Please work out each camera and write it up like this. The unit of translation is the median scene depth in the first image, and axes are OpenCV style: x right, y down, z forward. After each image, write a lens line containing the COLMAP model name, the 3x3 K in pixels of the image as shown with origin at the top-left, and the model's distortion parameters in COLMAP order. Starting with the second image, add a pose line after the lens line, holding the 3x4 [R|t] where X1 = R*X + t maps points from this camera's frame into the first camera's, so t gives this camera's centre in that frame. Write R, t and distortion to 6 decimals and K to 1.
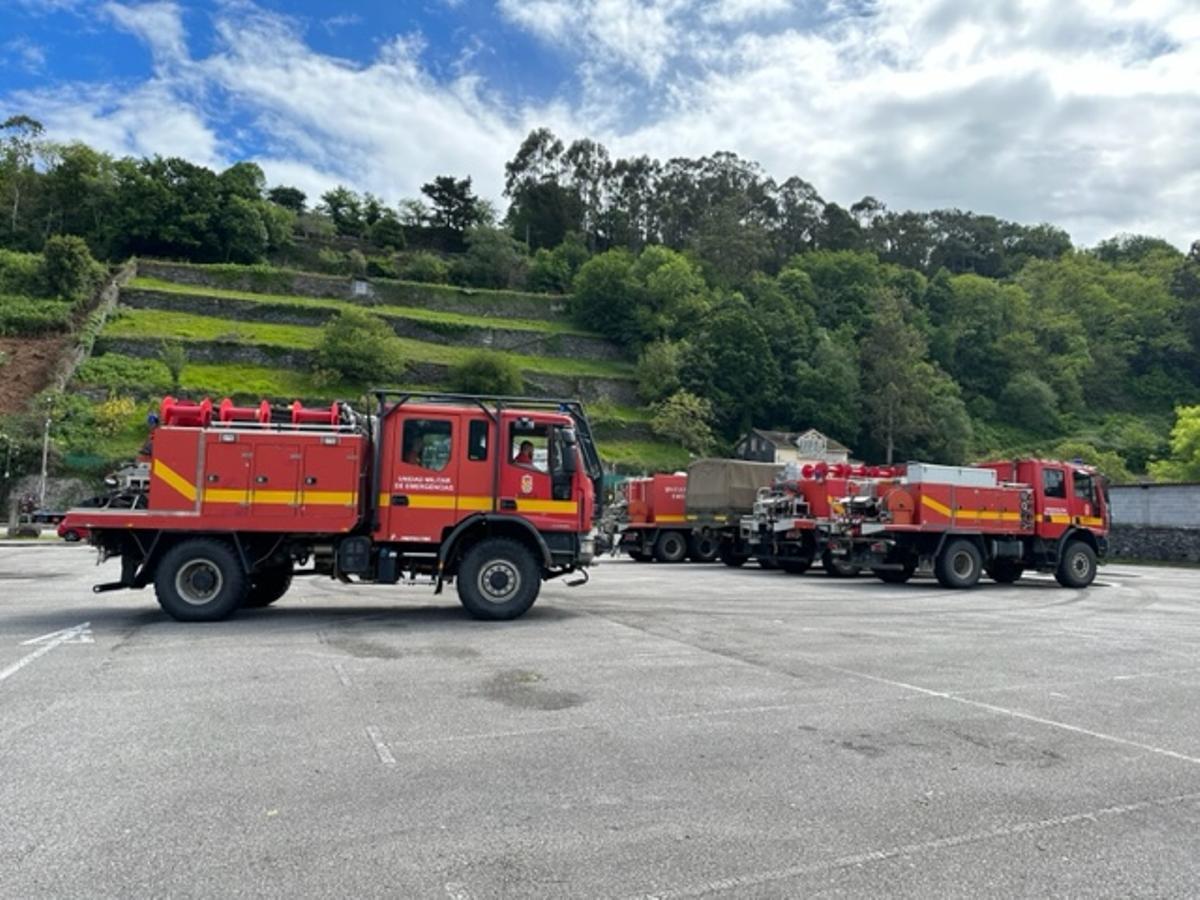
lens RADIAL K [[835.4, 0, 601.2], [0, 835.4, 457.5], [0, 0, 1]] dist [0.103557, -0.129288]
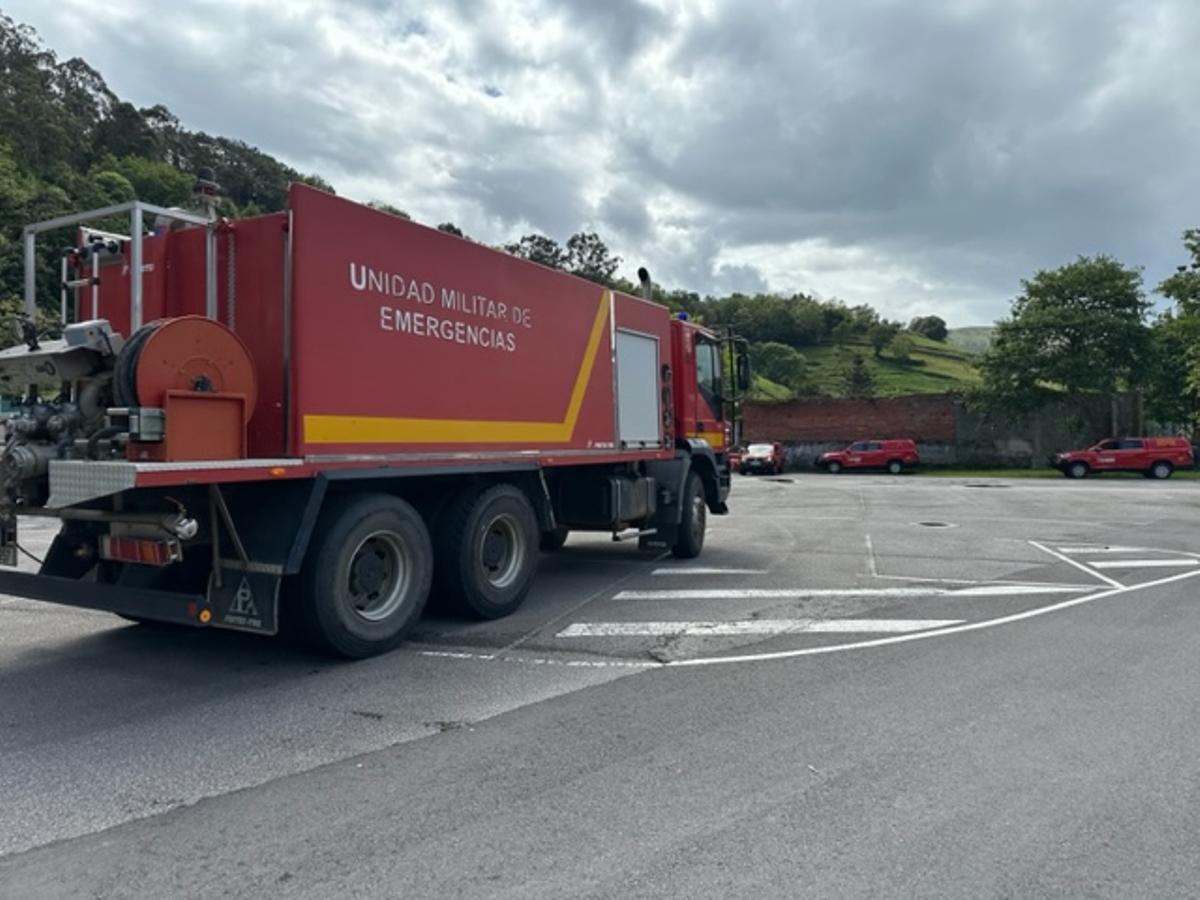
lens RADIAL K [[831.6, 0, 596.5], [0, 831.6, 455.2], [0, 0, 1]] dist [0.082502, -0.106447]
pose [[0.633741, -0.022626, 0.773214, -0.112268], [-0.042192, 0.997073, 0.063758, -0.000958], [-0.772394, -0.073029, 0.630931, 0.008635]]
